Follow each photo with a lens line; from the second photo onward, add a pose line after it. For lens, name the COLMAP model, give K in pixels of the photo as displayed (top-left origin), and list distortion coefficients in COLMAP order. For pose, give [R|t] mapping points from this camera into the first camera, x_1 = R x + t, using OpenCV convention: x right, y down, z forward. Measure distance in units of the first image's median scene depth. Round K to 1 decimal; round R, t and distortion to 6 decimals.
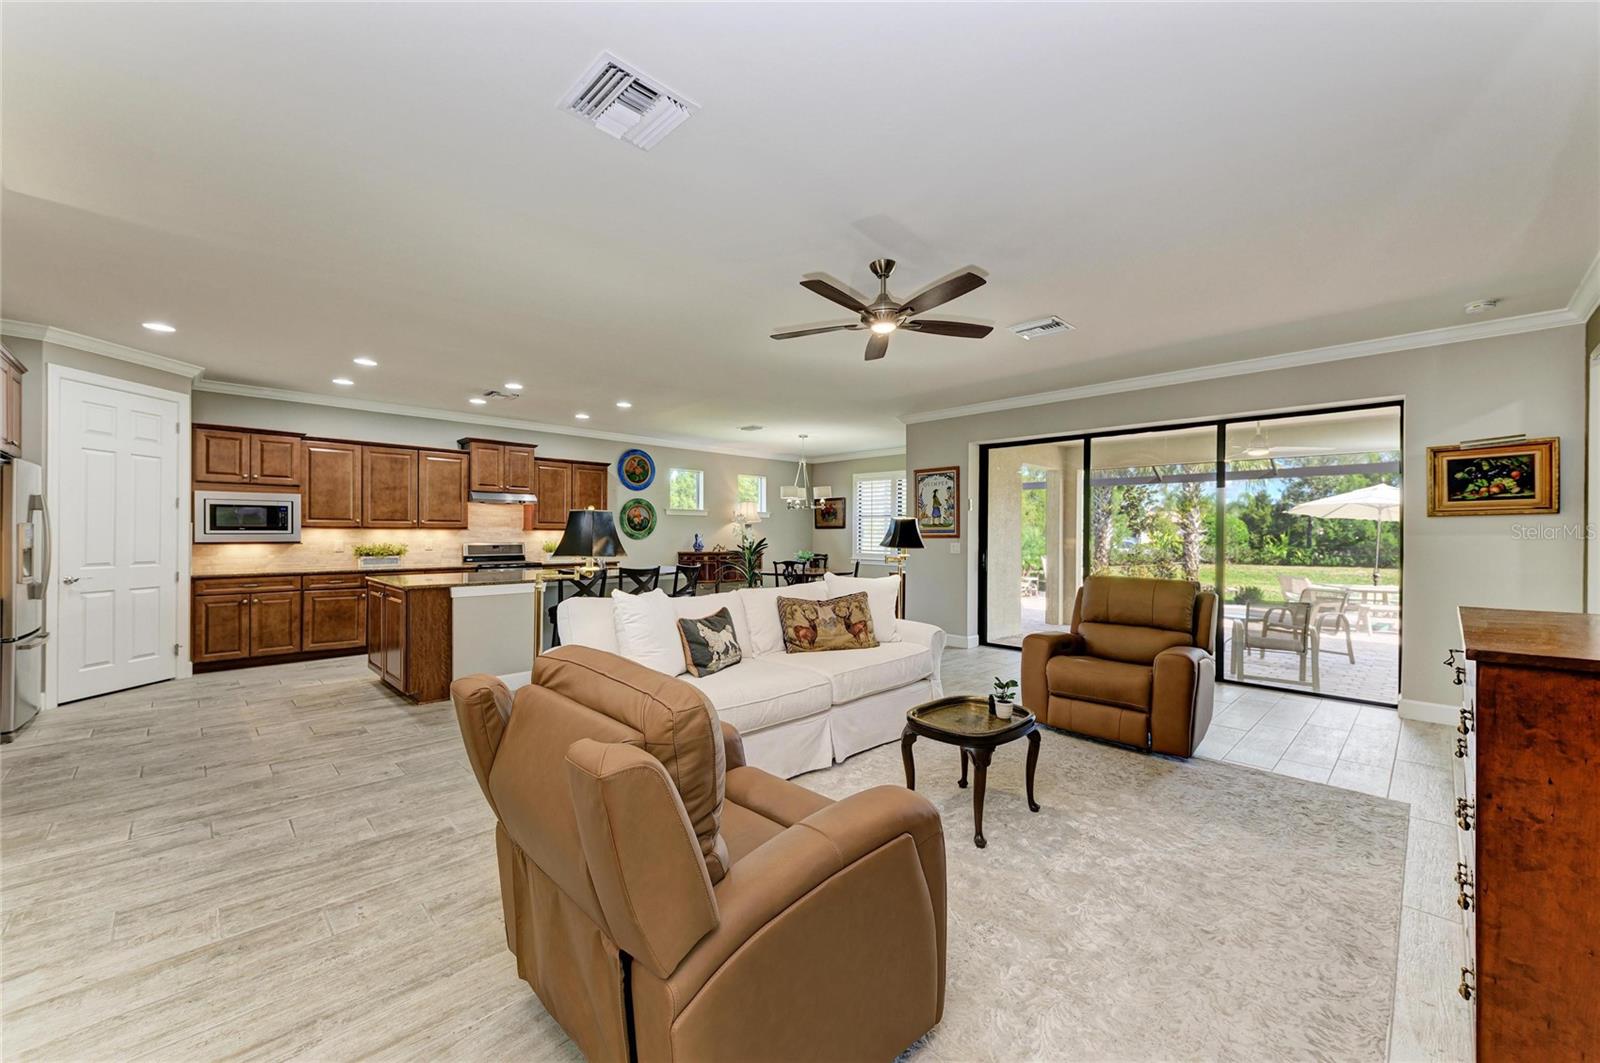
lens RADIAL K [[612.0, 0, 804.4], [0, 612.0, 532.0], [0, 0, 1]] dist [0.014034, -0.002978]
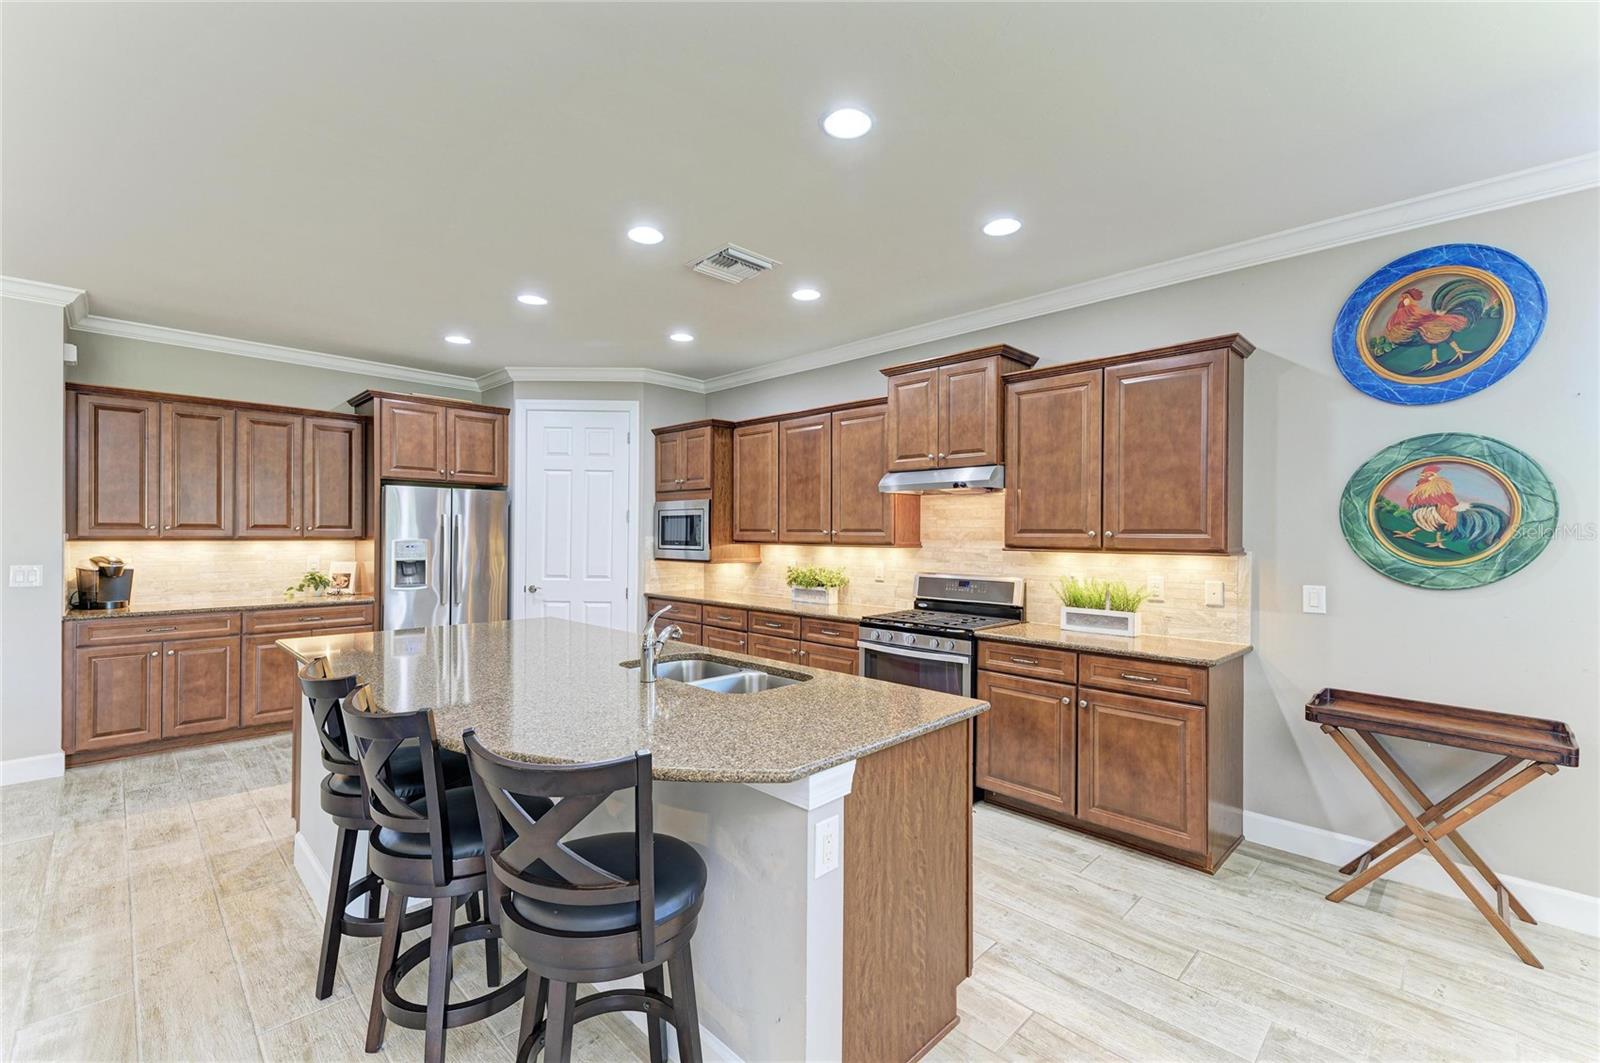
lens RADIAL K [[661.7, 0, 824.8], [0, 661.7, 538.5], [0, 0, 1]] dist [0.012241, -0.002810]
pose [[0.008483, 0.001460, -0.999963, 0.013640], [-0.006488, 0.999978, 0.001405, -0.011373], [0.999943, 0.006475, 0.008492, 0.946237]]
